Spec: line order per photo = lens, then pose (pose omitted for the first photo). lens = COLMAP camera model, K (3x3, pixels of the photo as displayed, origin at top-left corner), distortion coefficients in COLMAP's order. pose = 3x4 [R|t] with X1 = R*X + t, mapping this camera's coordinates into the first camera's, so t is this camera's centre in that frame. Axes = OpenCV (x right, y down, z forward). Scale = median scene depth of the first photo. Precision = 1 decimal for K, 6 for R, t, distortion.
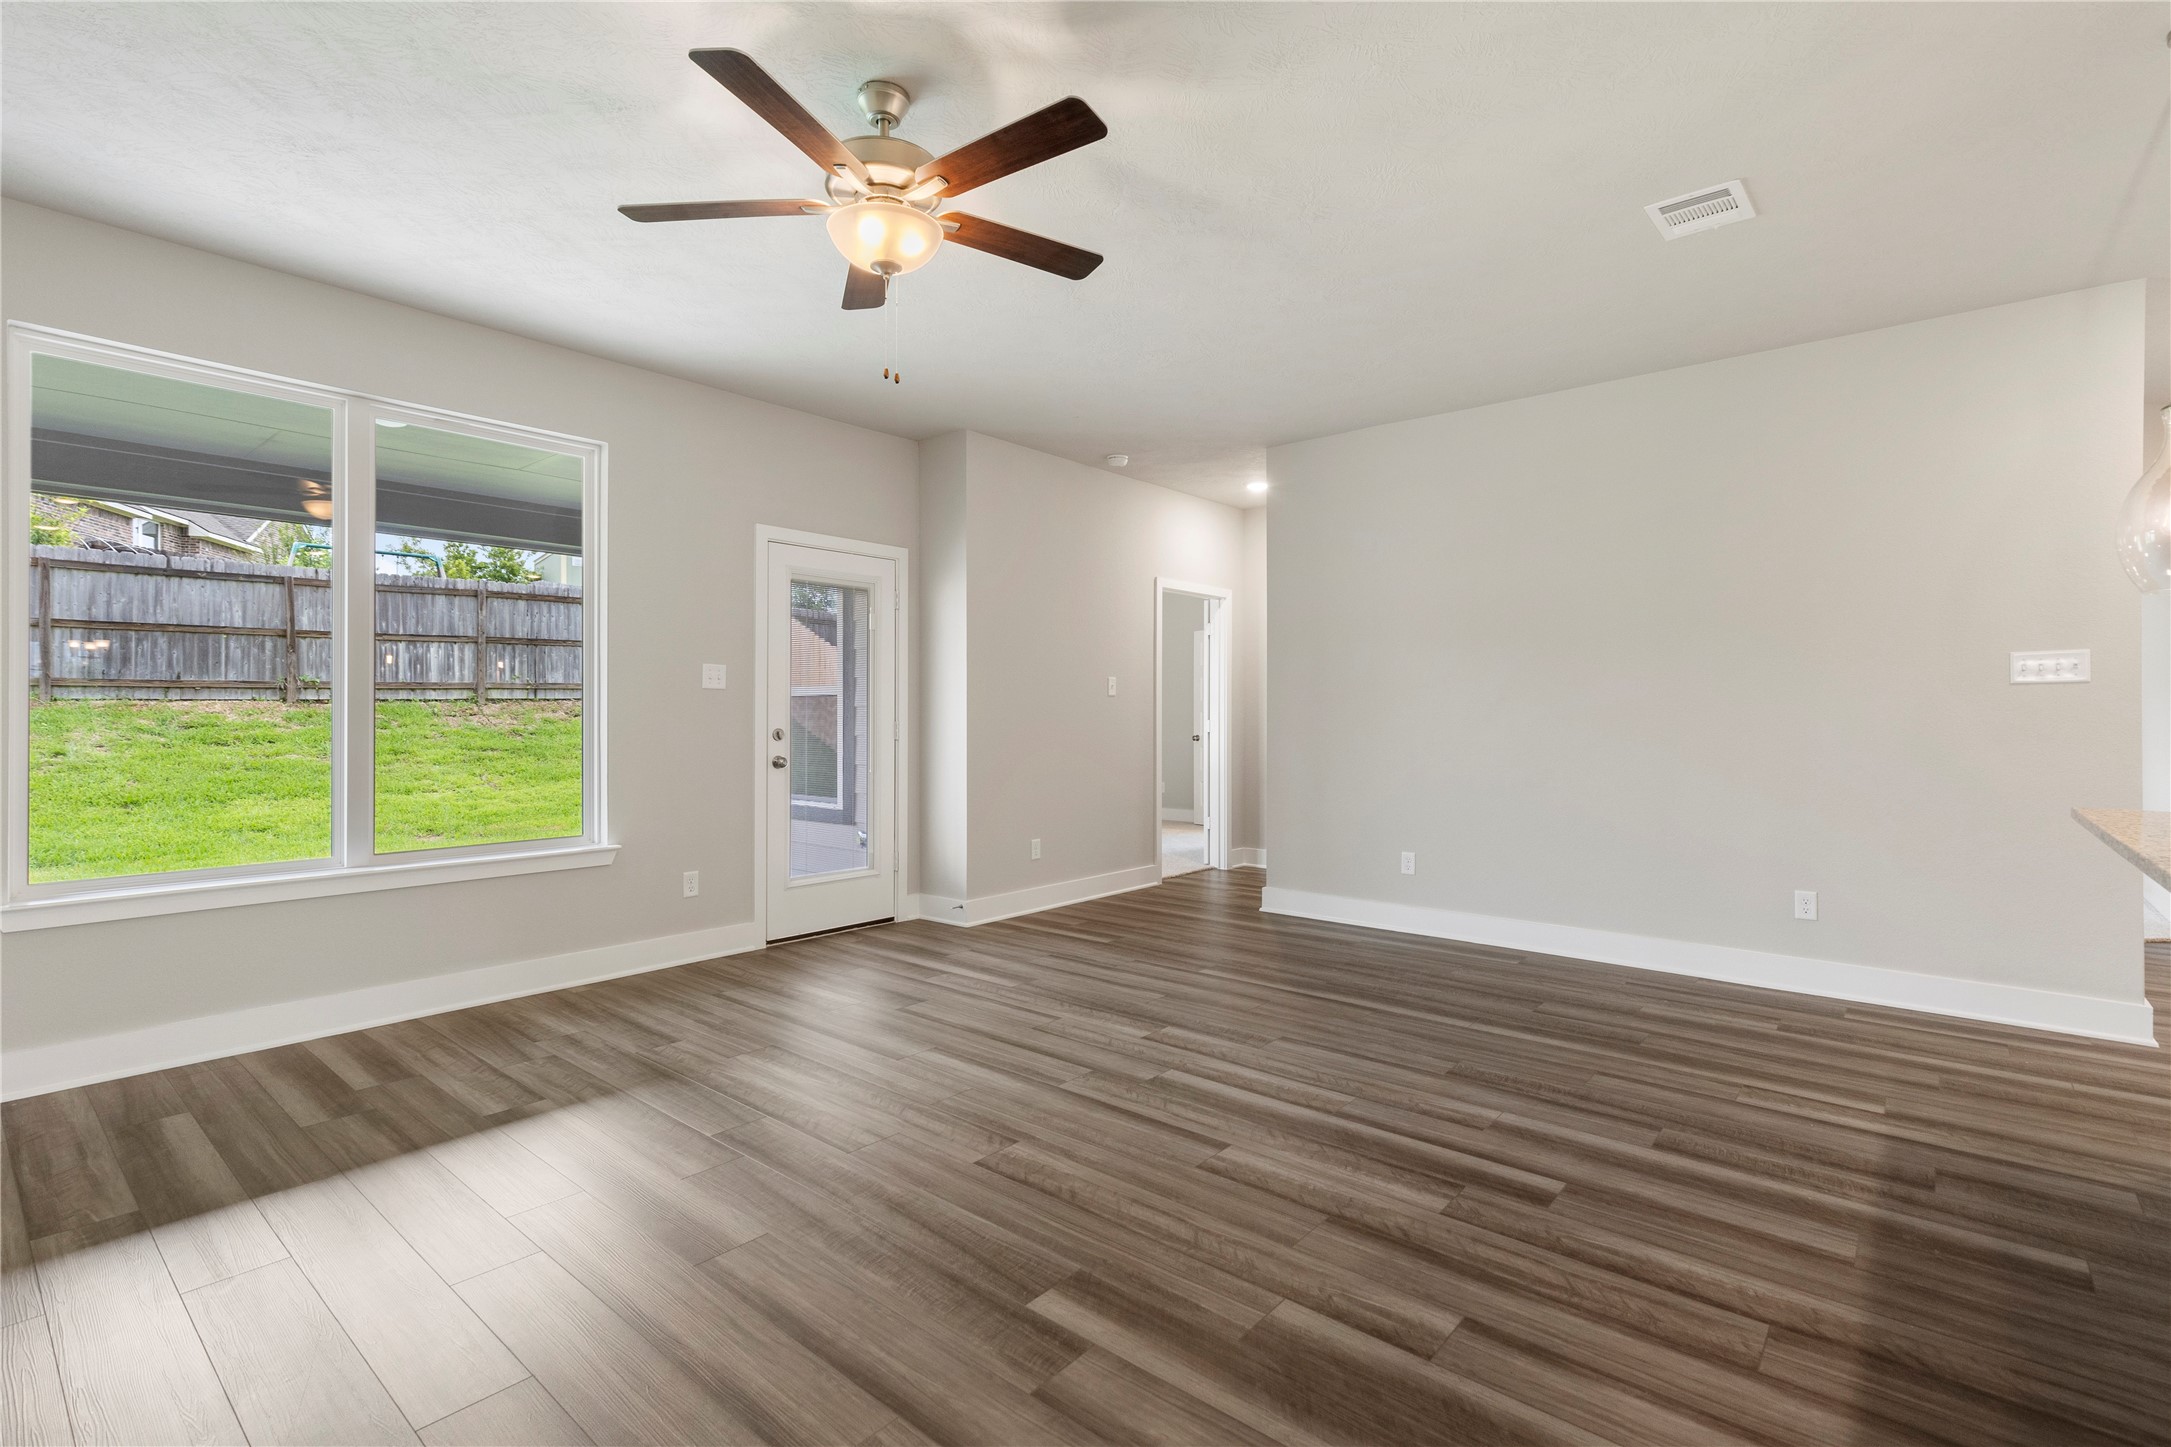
lens RADIAL K [[992.2, 0, 1085.5], [0, 992.2, 723.5], [0, 0, 1]] dist [0.012173, -0.004061]
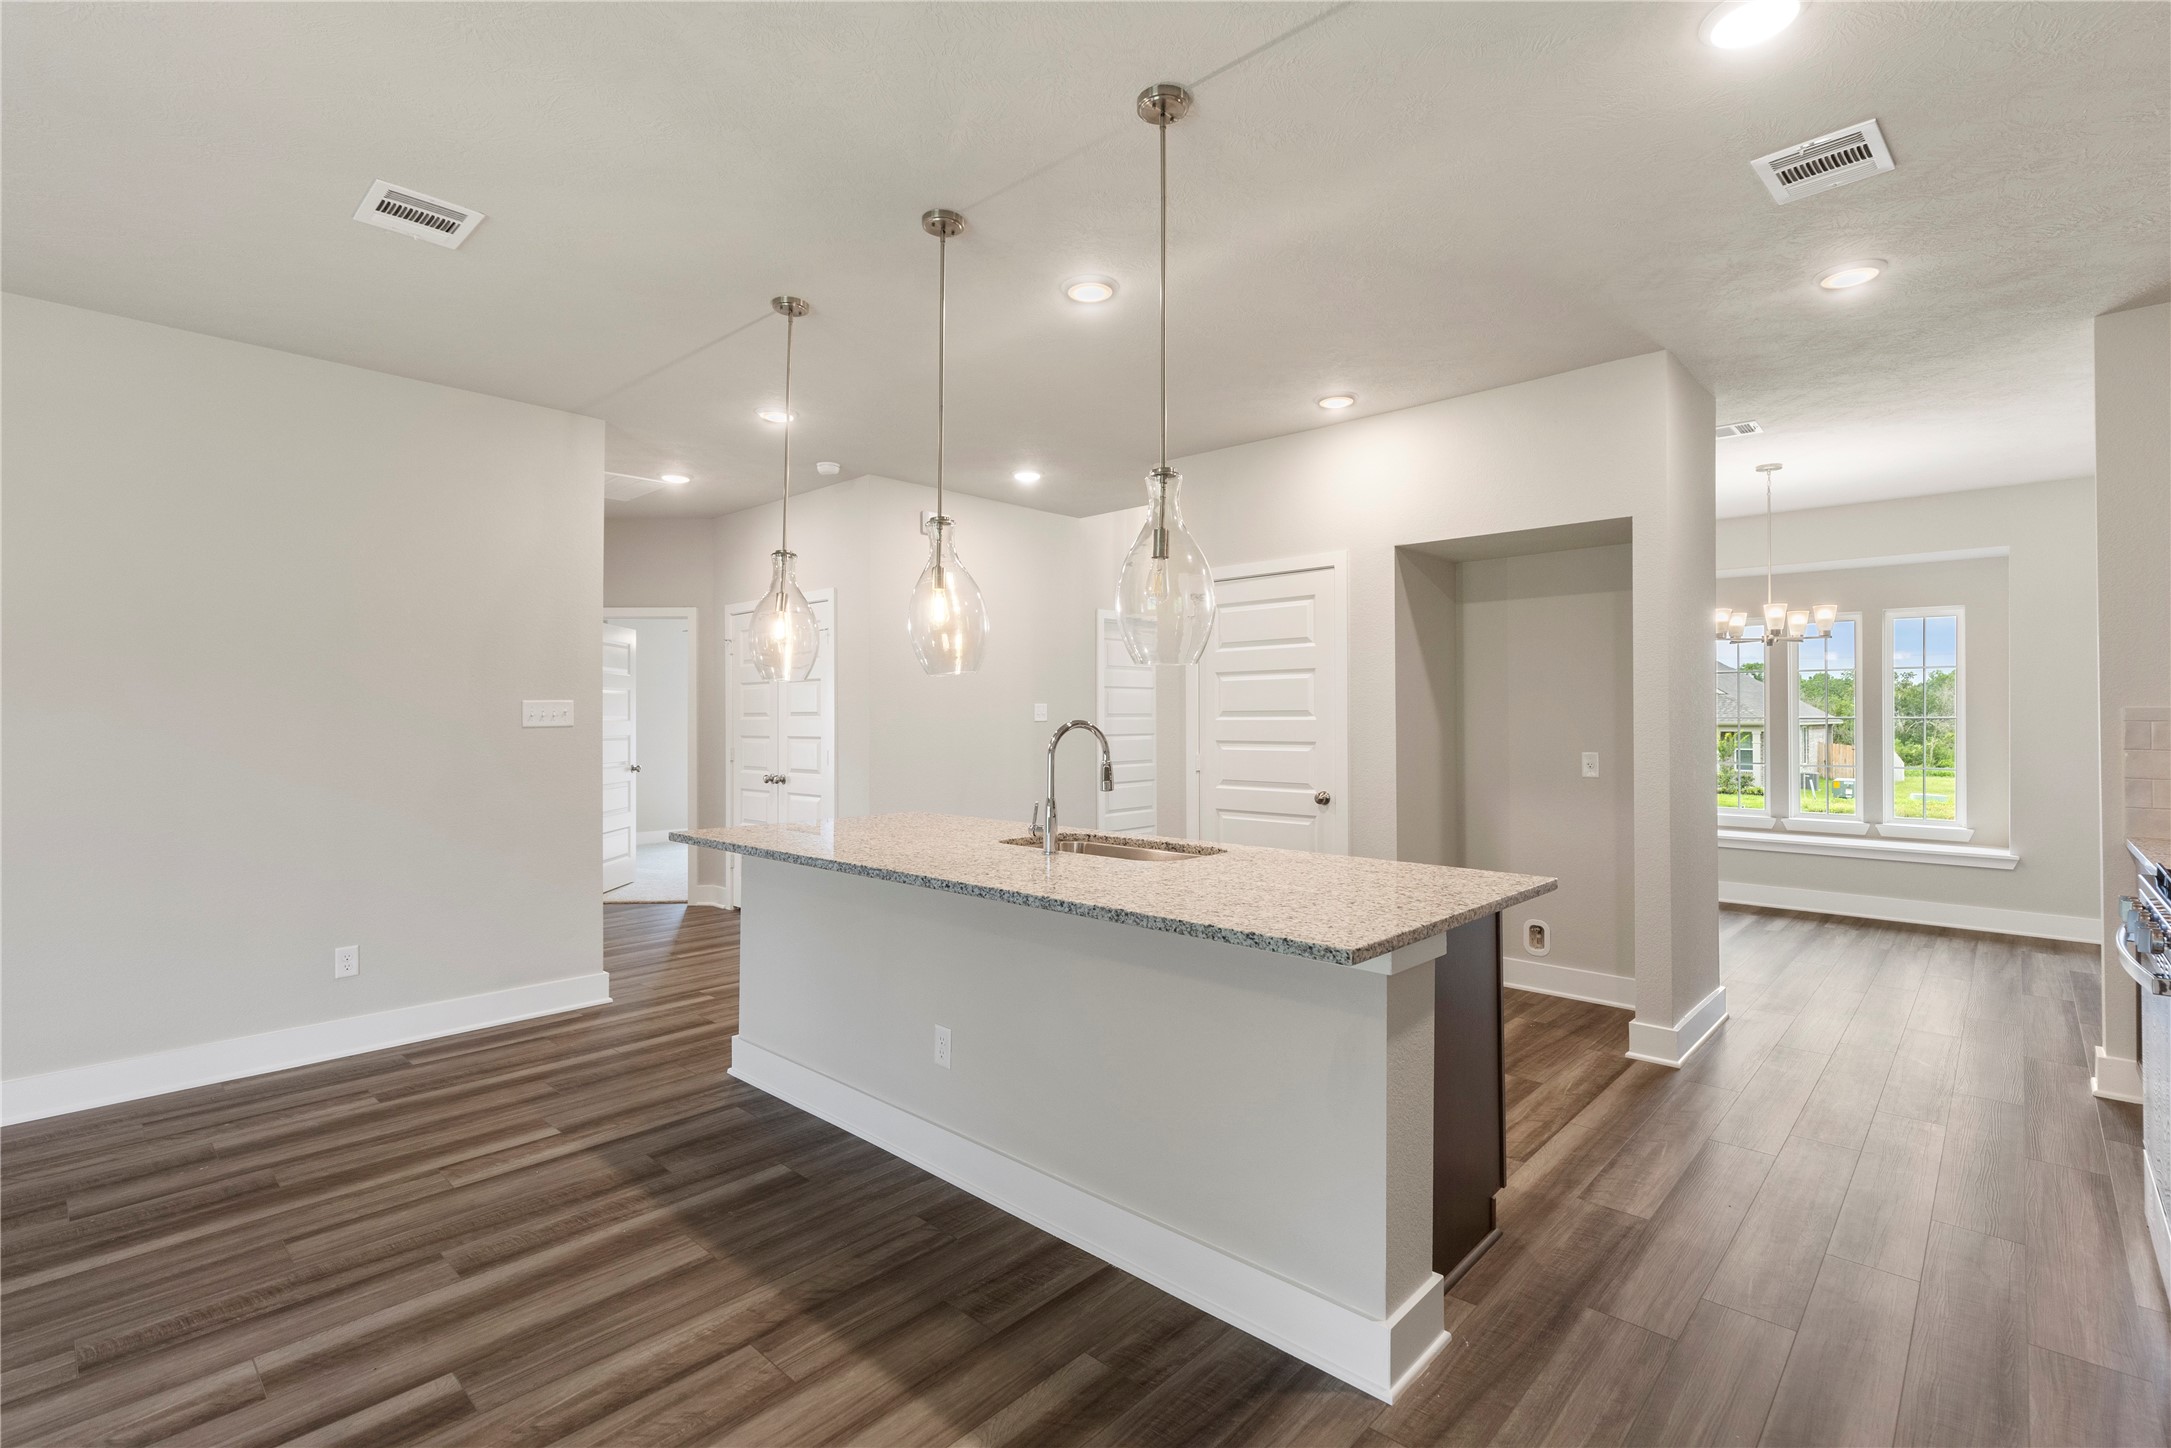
lens RADIAL K [[992.5, 0, 1078.8], [0, 992.5, 710.7], [0, 0, 1]] dist [0.011574, -0.001263]
pose [[0.049513, 0.006040, 0.998755, -0.277436], [0.013089, 0.999892, -0.006695, -0.057853], [-0.998688, 0.013405, 0.049429, 0.399964]]
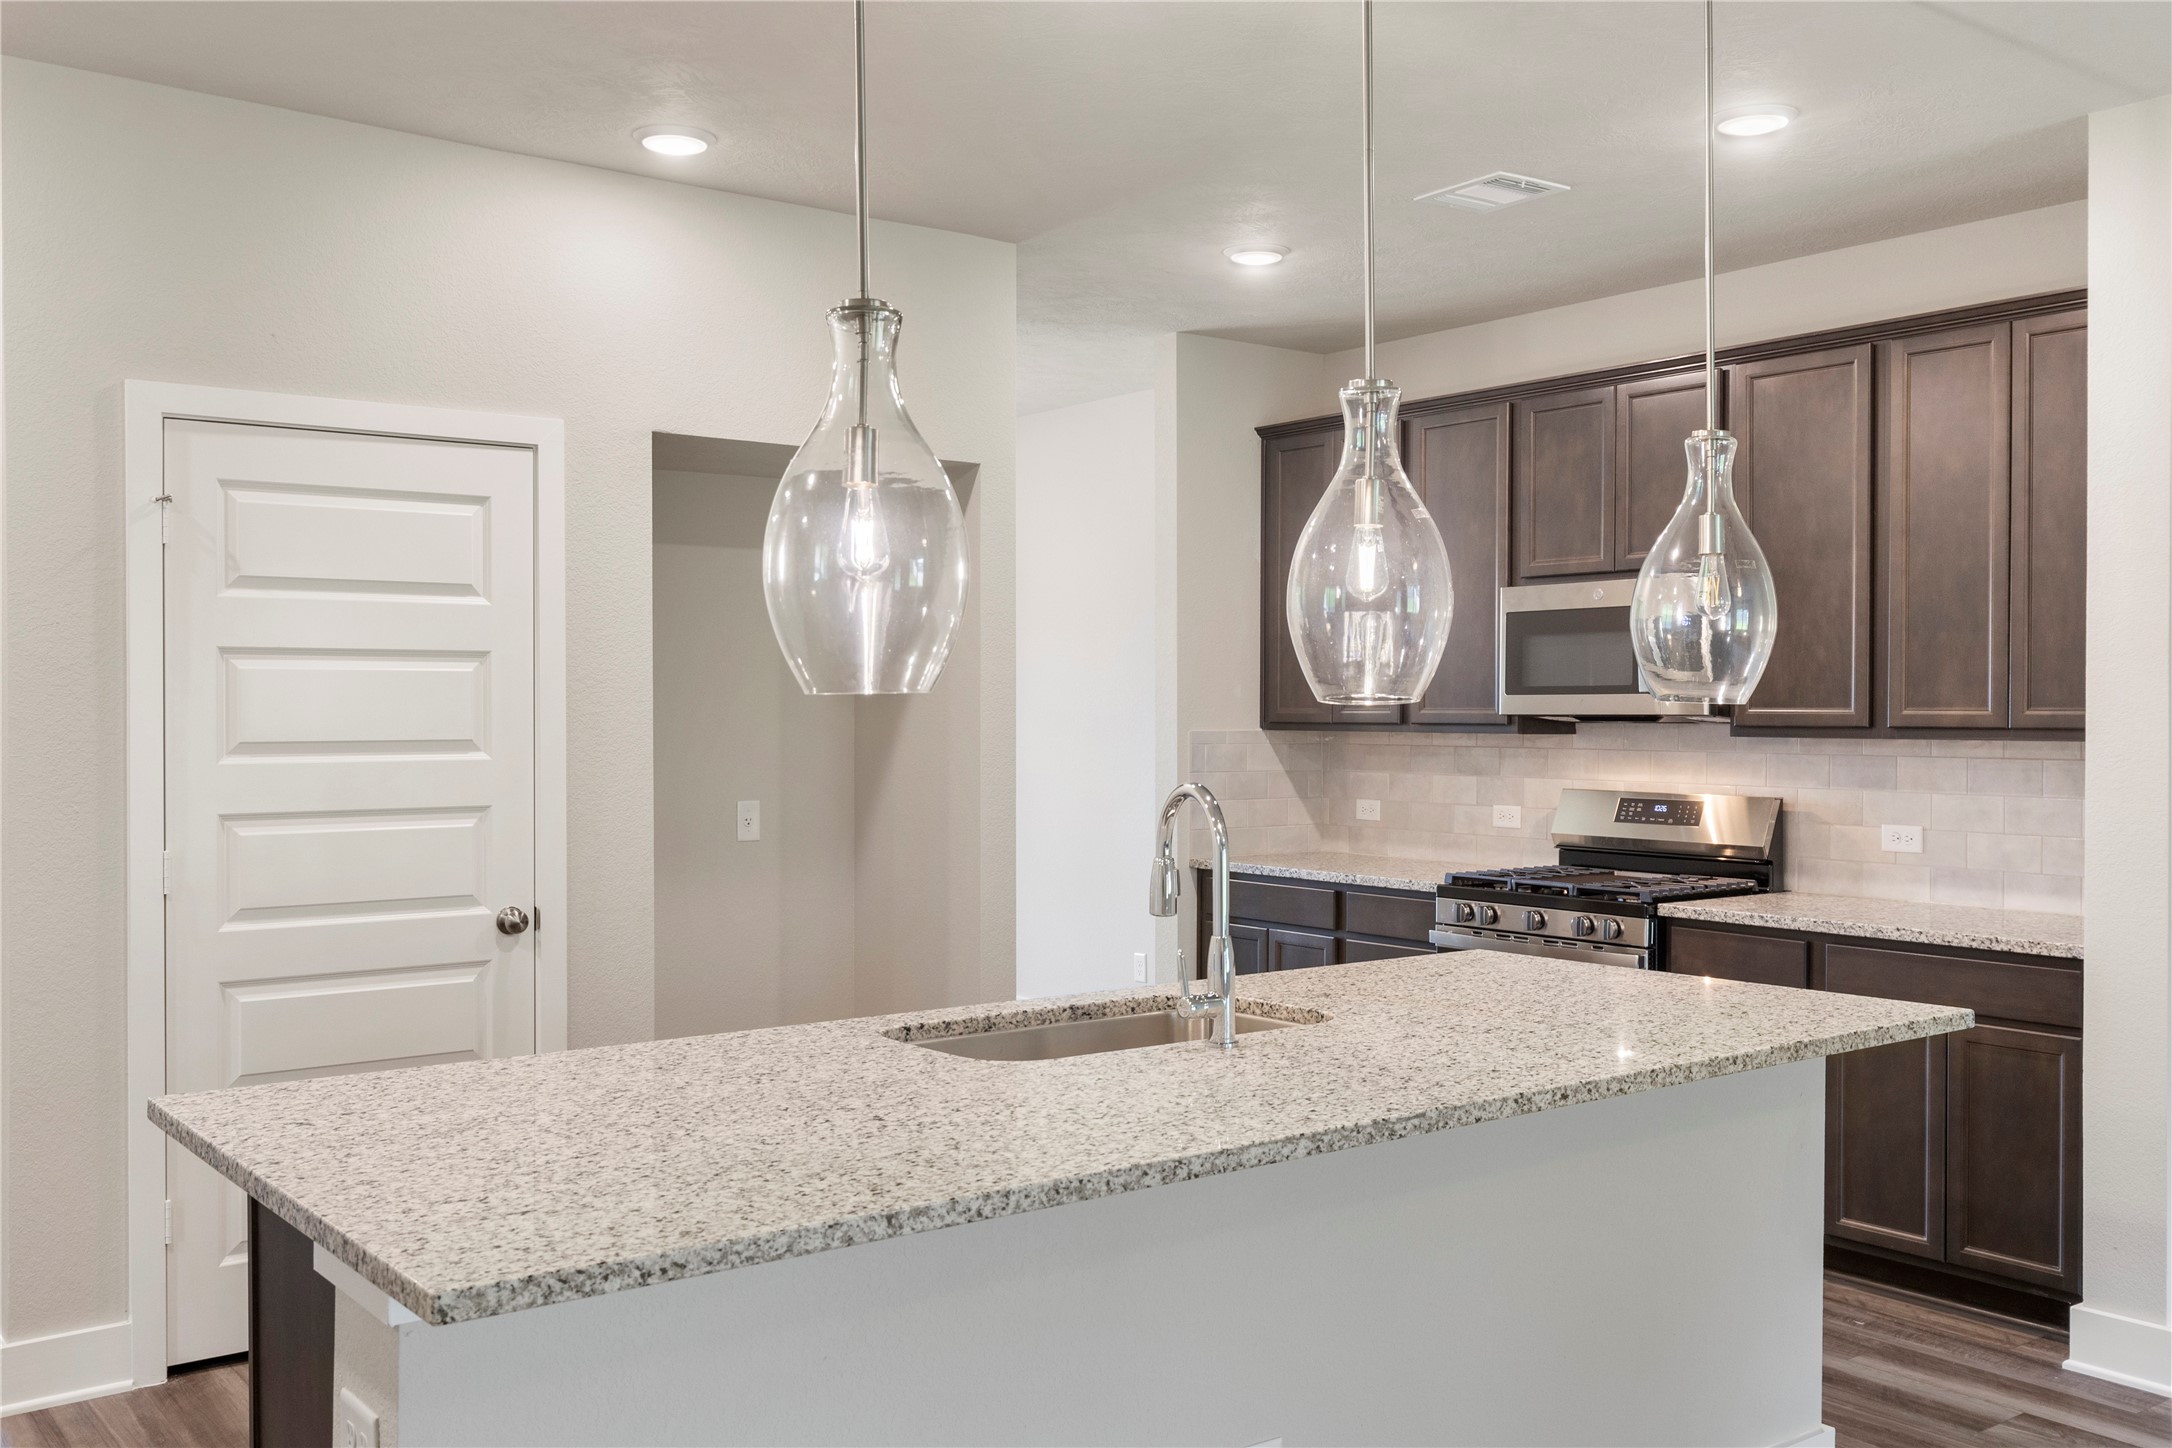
lens RADIAL K [[1927.4, 0, 1095.2], [0, 1927.4, 731.1], [0, 0, 1]] dist [0.001090, 0.000436]
pose [[-0.977717, -0.004471, 0.209881, 0.611554], [0.000472, 0.999724, 0.023497, -0.107636], [-0.209928, 0.023073, -0.977445, 1.499271]]
